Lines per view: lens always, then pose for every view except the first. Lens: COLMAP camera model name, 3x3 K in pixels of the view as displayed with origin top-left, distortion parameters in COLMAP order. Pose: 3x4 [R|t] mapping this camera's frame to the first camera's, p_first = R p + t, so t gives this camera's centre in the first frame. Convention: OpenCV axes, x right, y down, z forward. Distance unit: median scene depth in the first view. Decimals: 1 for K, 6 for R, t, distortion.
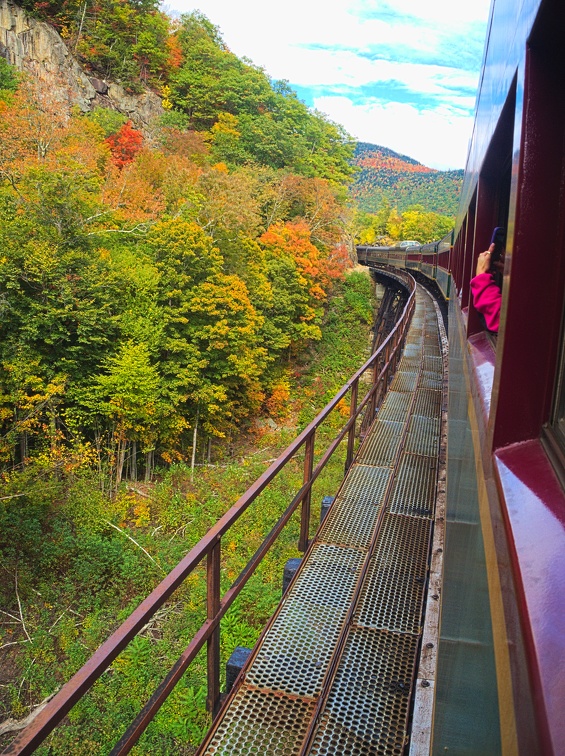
lens RADIAL K [[628.9, 0, 282.5], [0, 628.9, 378.0], [0, 0, 1]] dist [-0.196108, 0.012339]
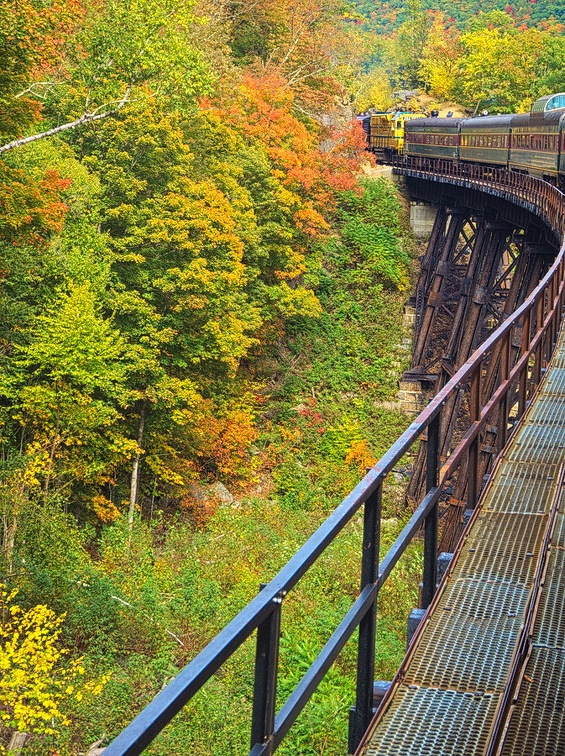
lens RADIAL K [[1803.6, 0, 284.8], [0, 1803.6, 399.8], [0, 0, 1]] dist [0.361996, 0.626024]
pose [[0.993536, -0.026140, 0.110467, -0.192481], [0.031999, 0.998155, -0.051607, 0.117745], [-0.108914, 0.054808, 0.992539, -0.608972]]
